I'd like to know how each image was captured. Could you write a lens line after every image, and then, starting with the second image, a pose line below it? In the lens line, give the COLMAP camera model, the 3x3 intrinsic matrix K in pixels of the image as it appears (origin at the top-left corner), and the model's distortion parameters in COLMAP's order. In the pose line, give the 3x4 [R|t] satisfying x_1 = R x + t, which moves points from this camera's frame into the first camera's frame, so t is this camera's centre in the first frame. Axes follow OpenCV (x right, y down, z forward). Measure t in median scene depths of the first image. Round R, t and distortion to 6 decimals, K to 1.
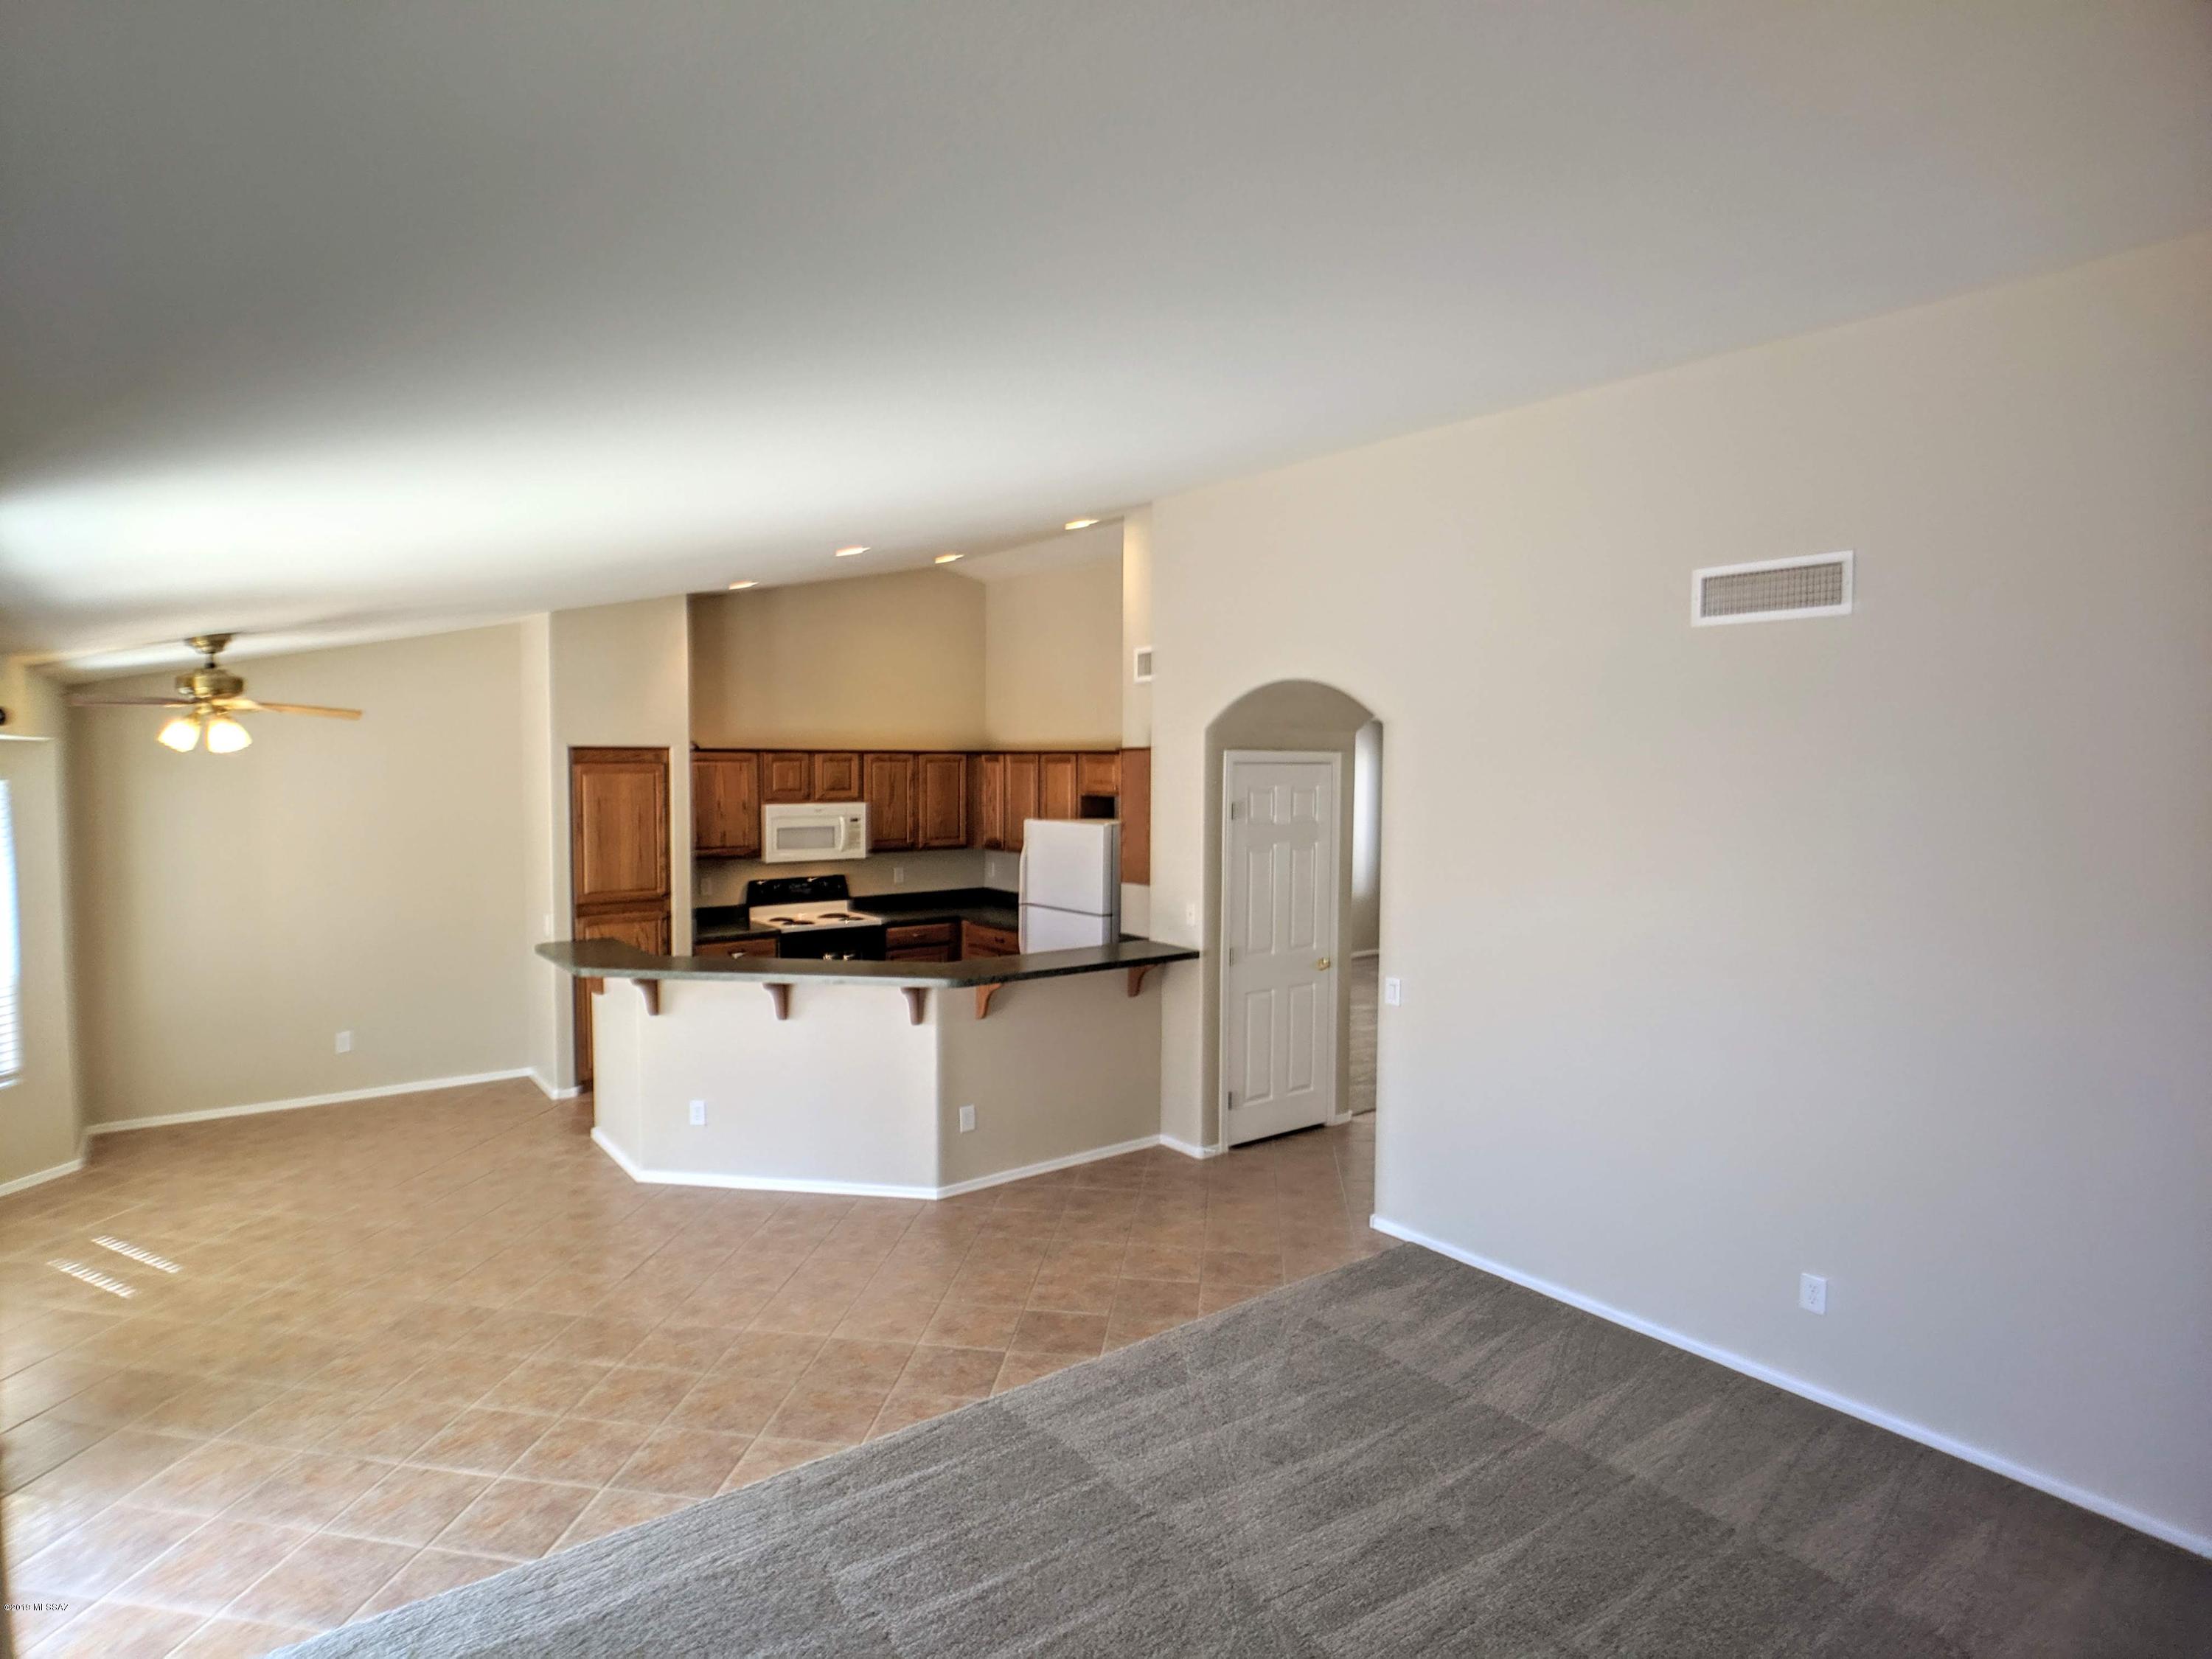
lens RADIAL K [[1202.4, 0, 1053.2], [0, 1202.4, 827.9], [0, 0, 1]] dist [-0.018781, 0.000582]
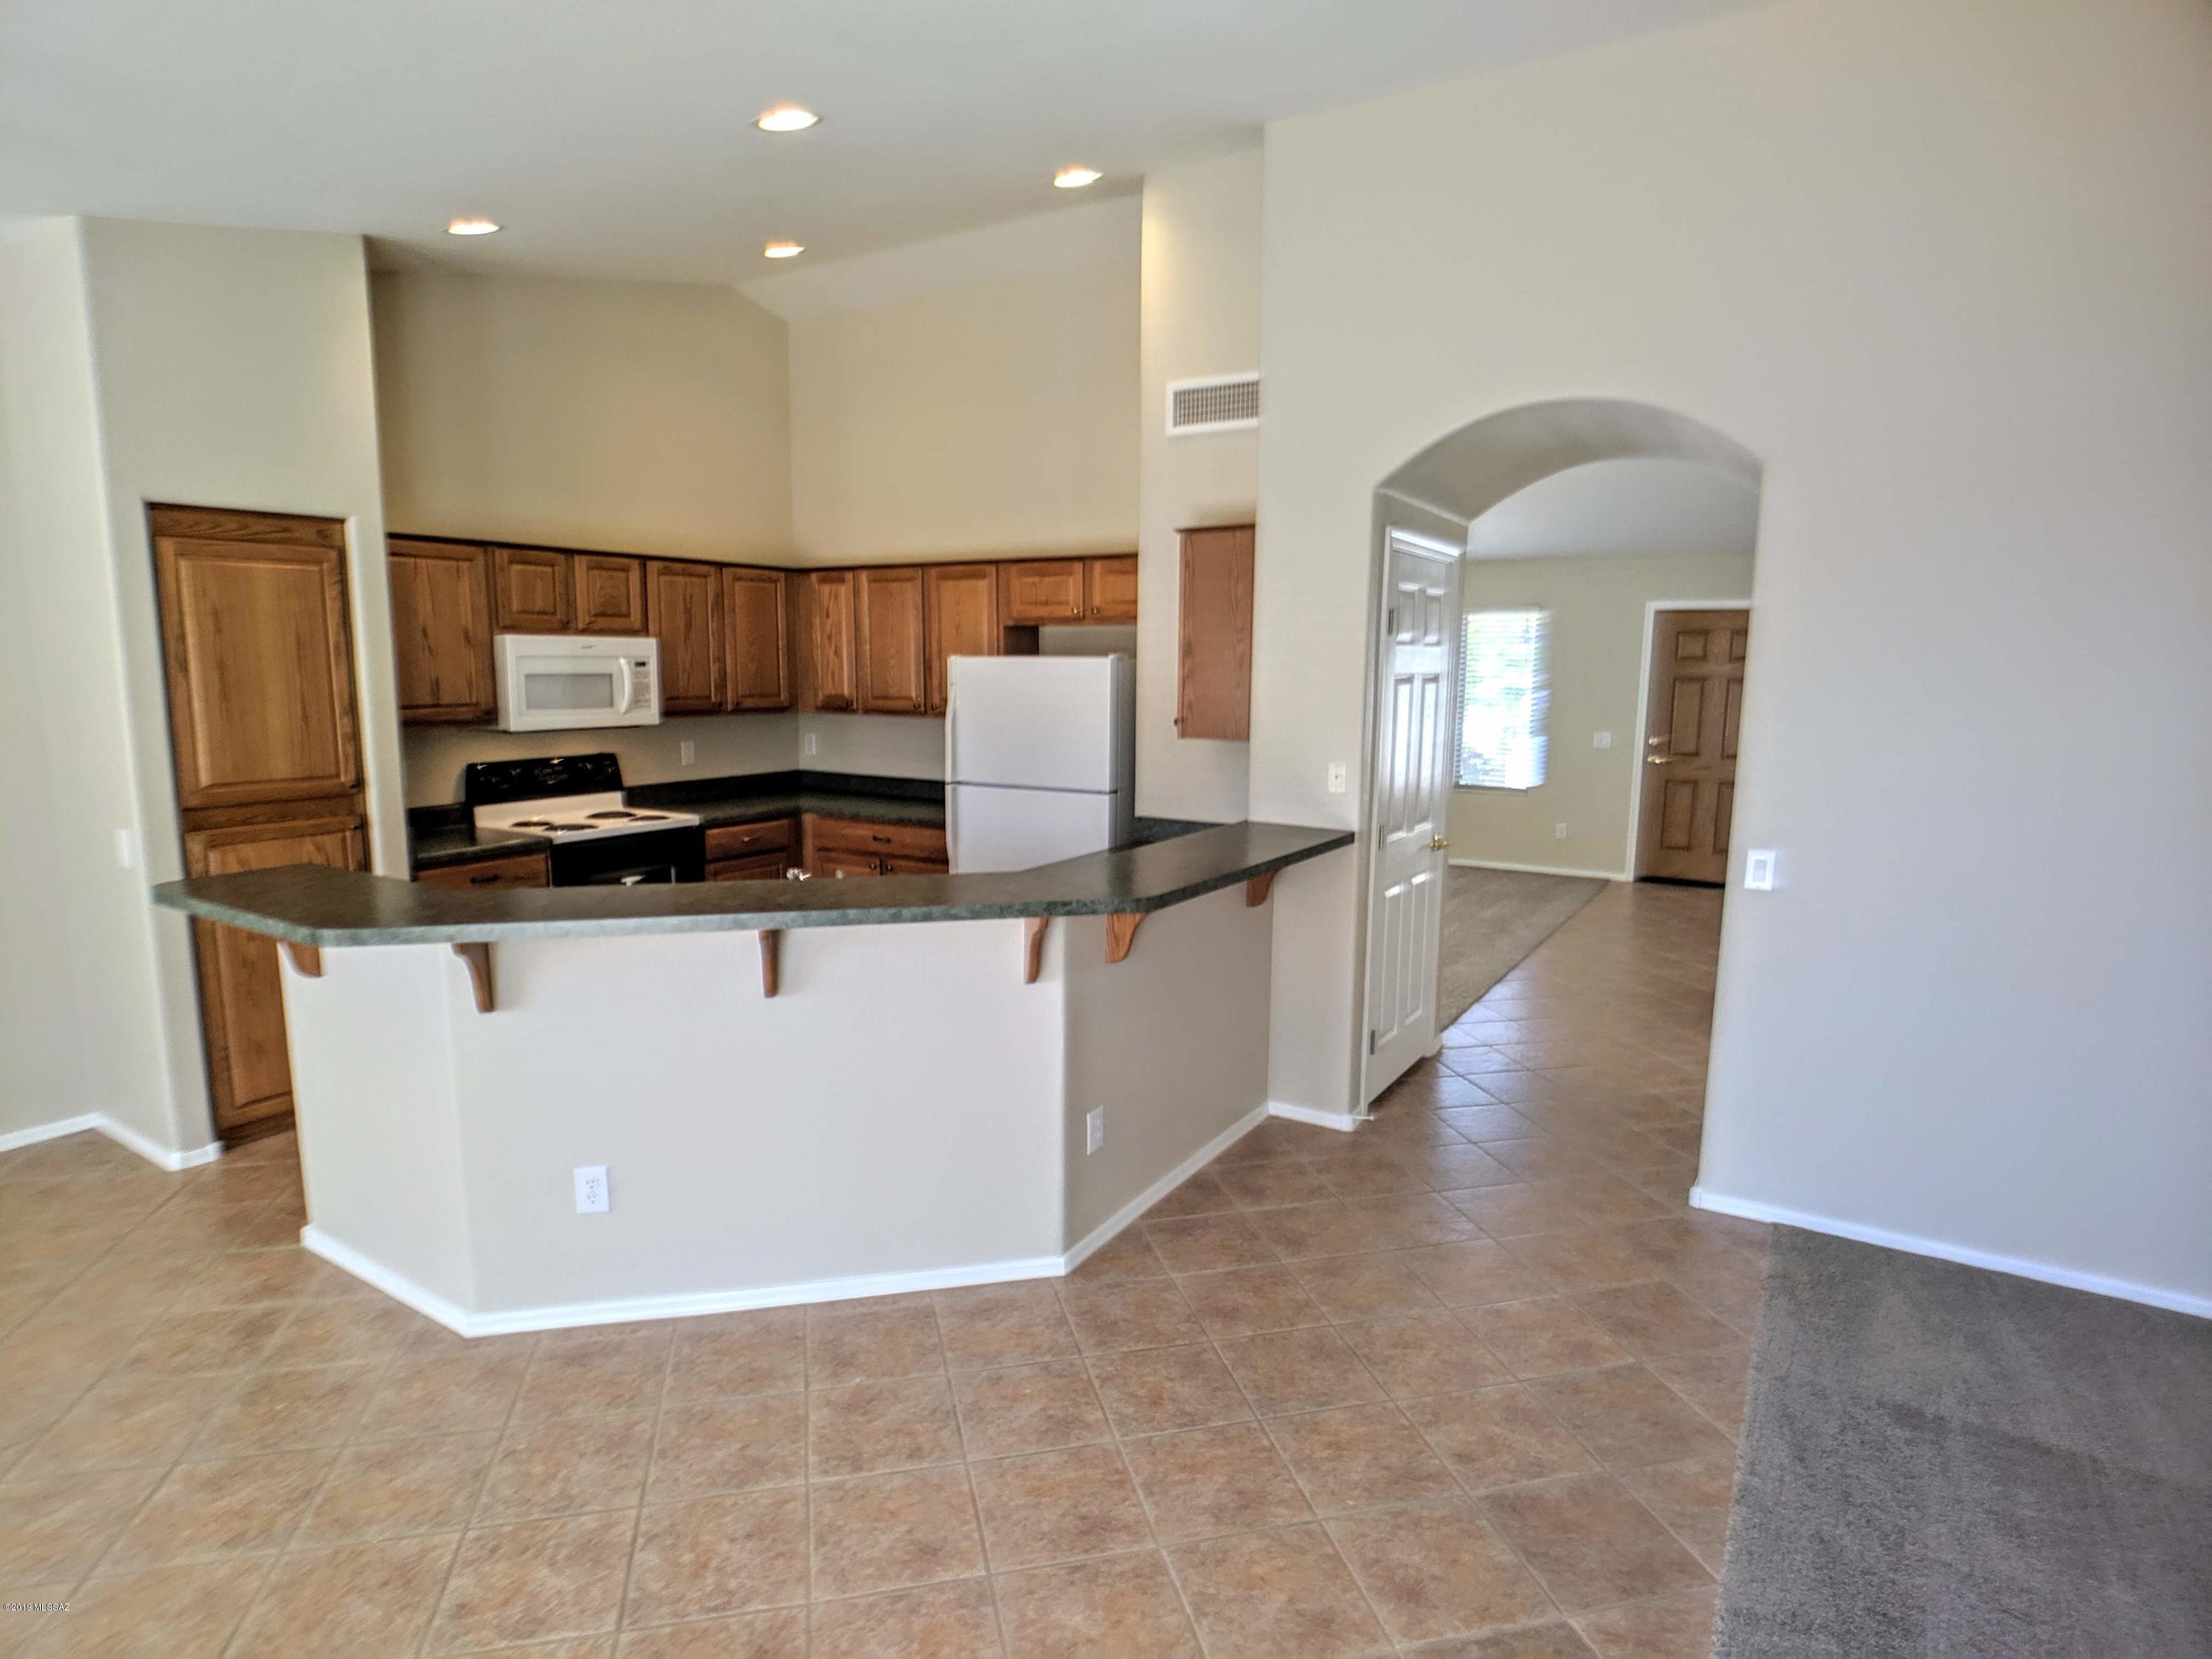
lens RADIAL K [[1203.5, 0, 1072.7], [0, 1203.5, 852.3], [0, 0, 1]] dist [-0.022267, -0.001559]
pose [[0.927541, -0.053473, 0.369876, -0.210695], [0.015020, 0.994245, 0.106073, 0.031301], [-0.373420, -0.092832, 0.923006, 0.339211]]
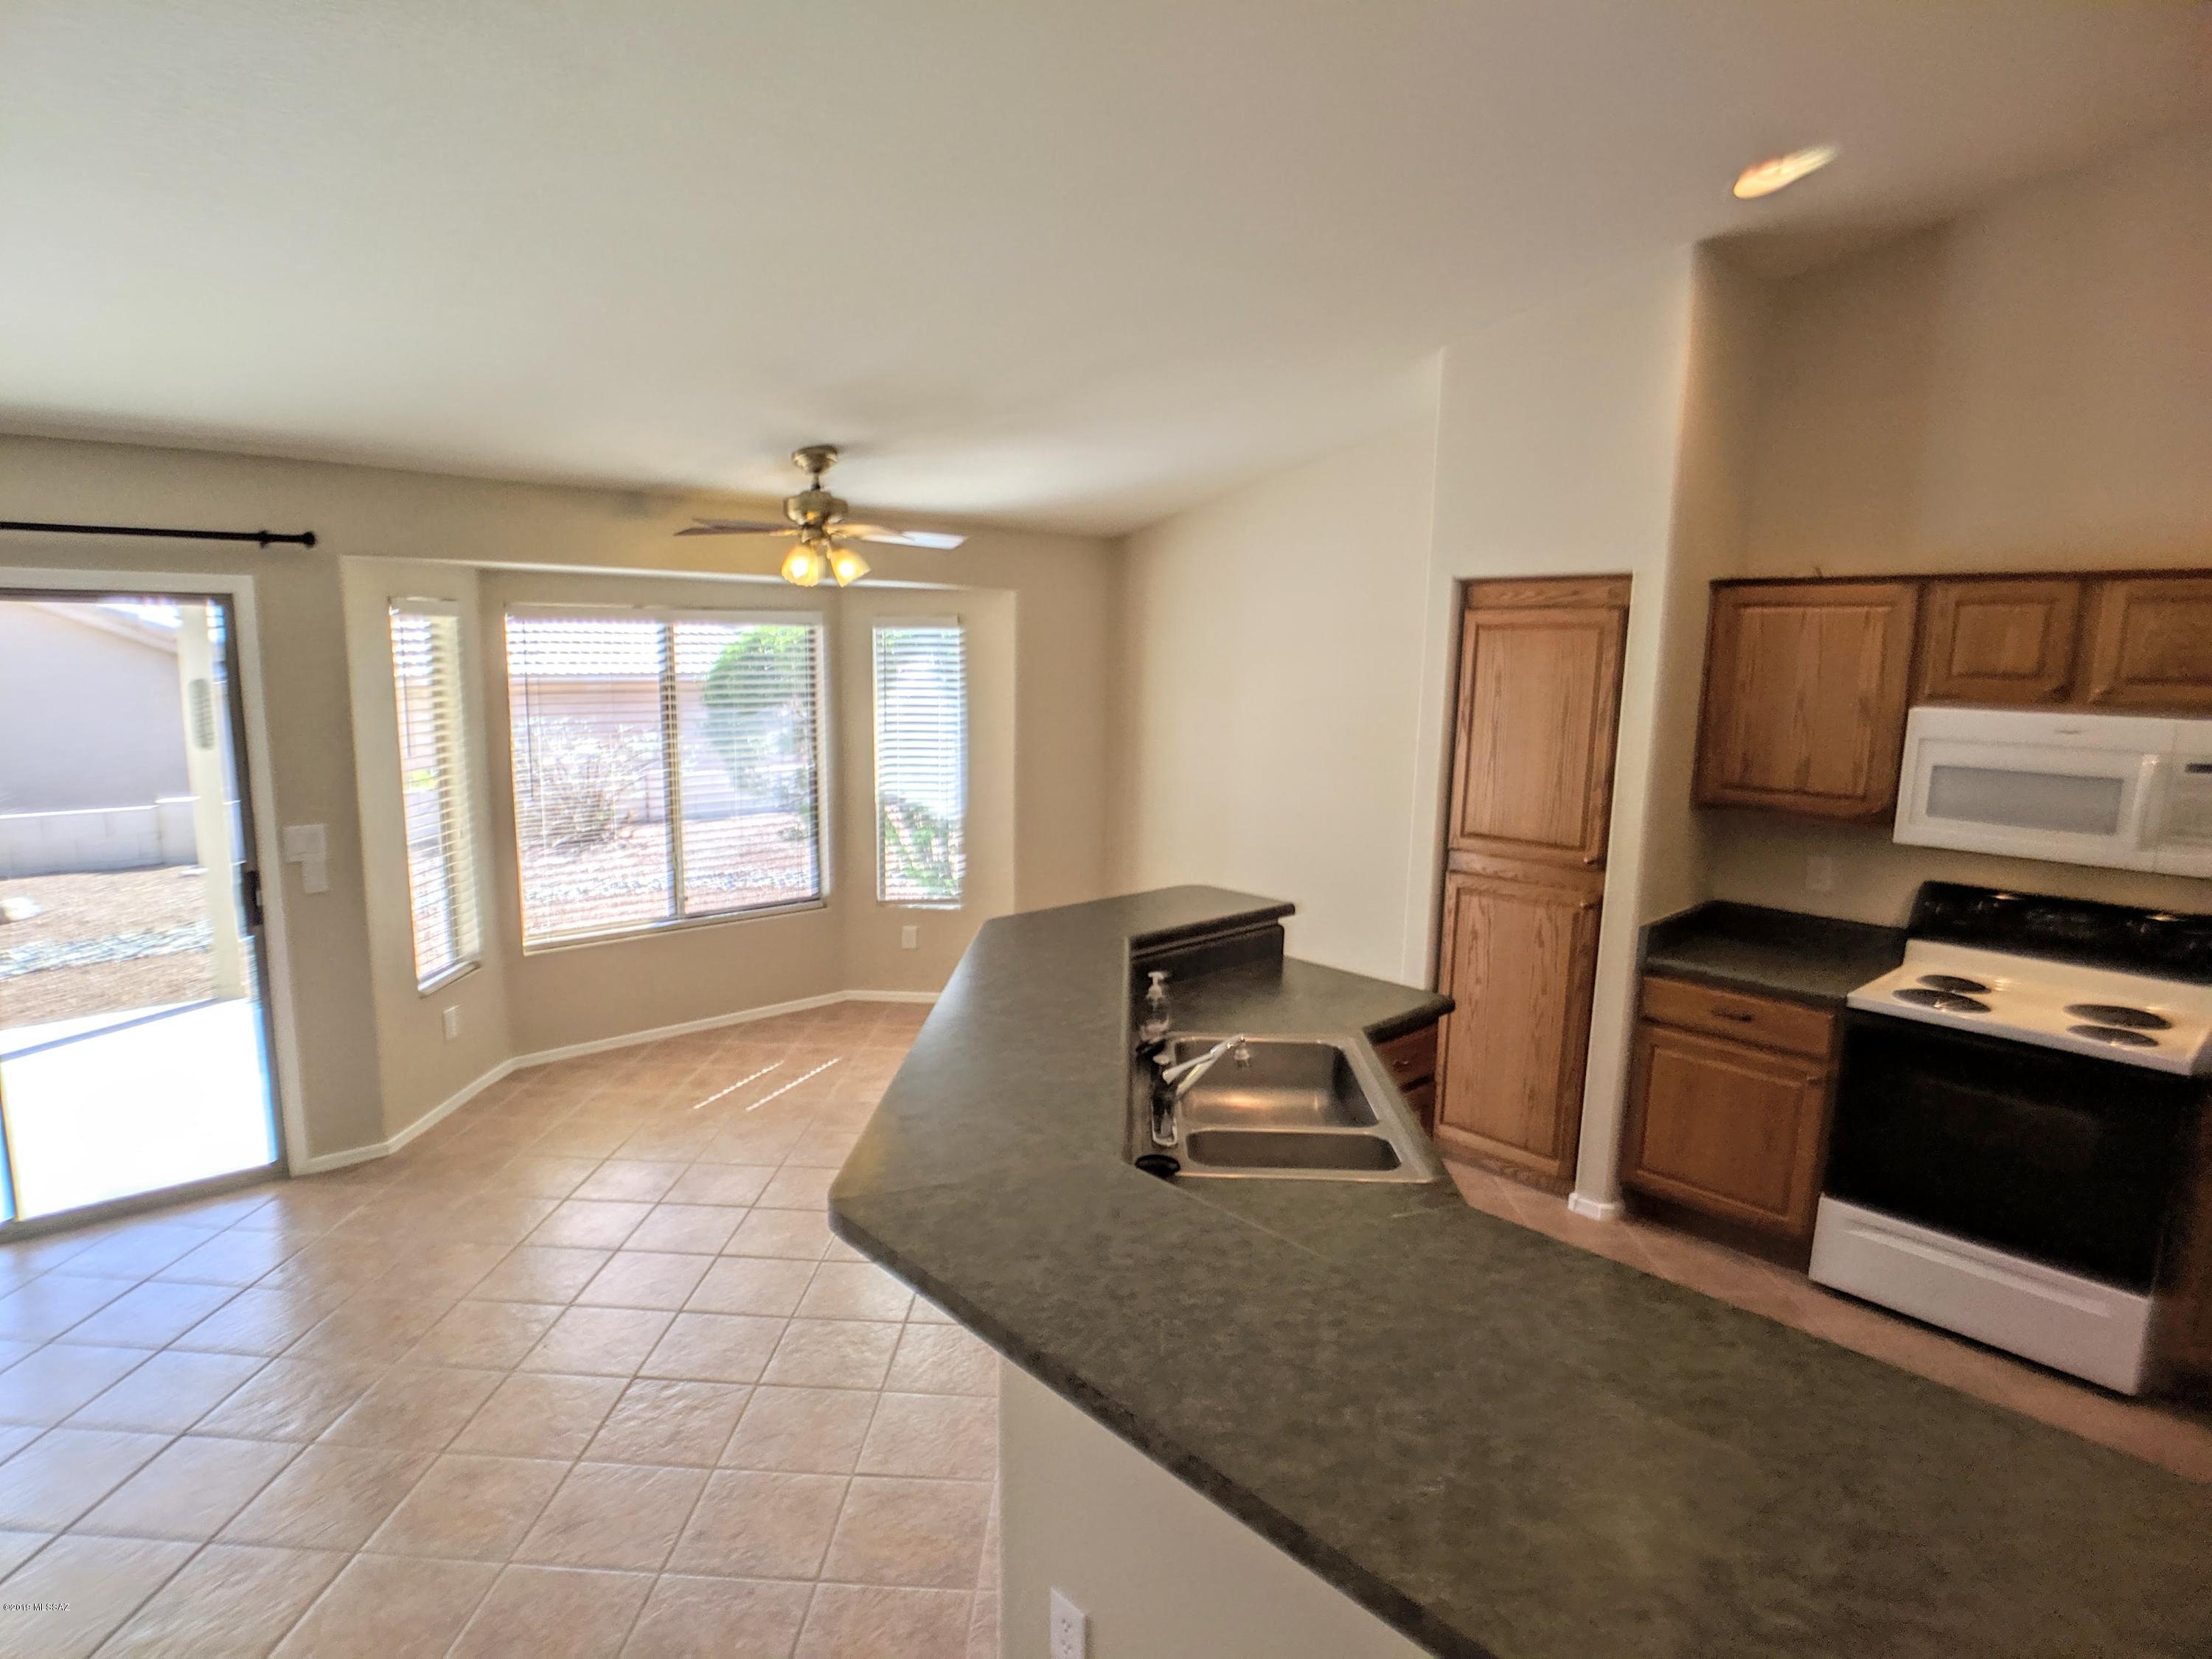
lens RADIAL K [[1203.5, 0, 1072.7], [0, 1203.5, 852.3], [0, 0, 1]] dist [-0.022267, -0.001559]
pose [[0.115192, 0.167896, -0.979051, 0.154028], [-0.071039, 0.984481, 0.160469, -0.015508], [0.990800, 0.051066, 0.125332, 0.681217]]
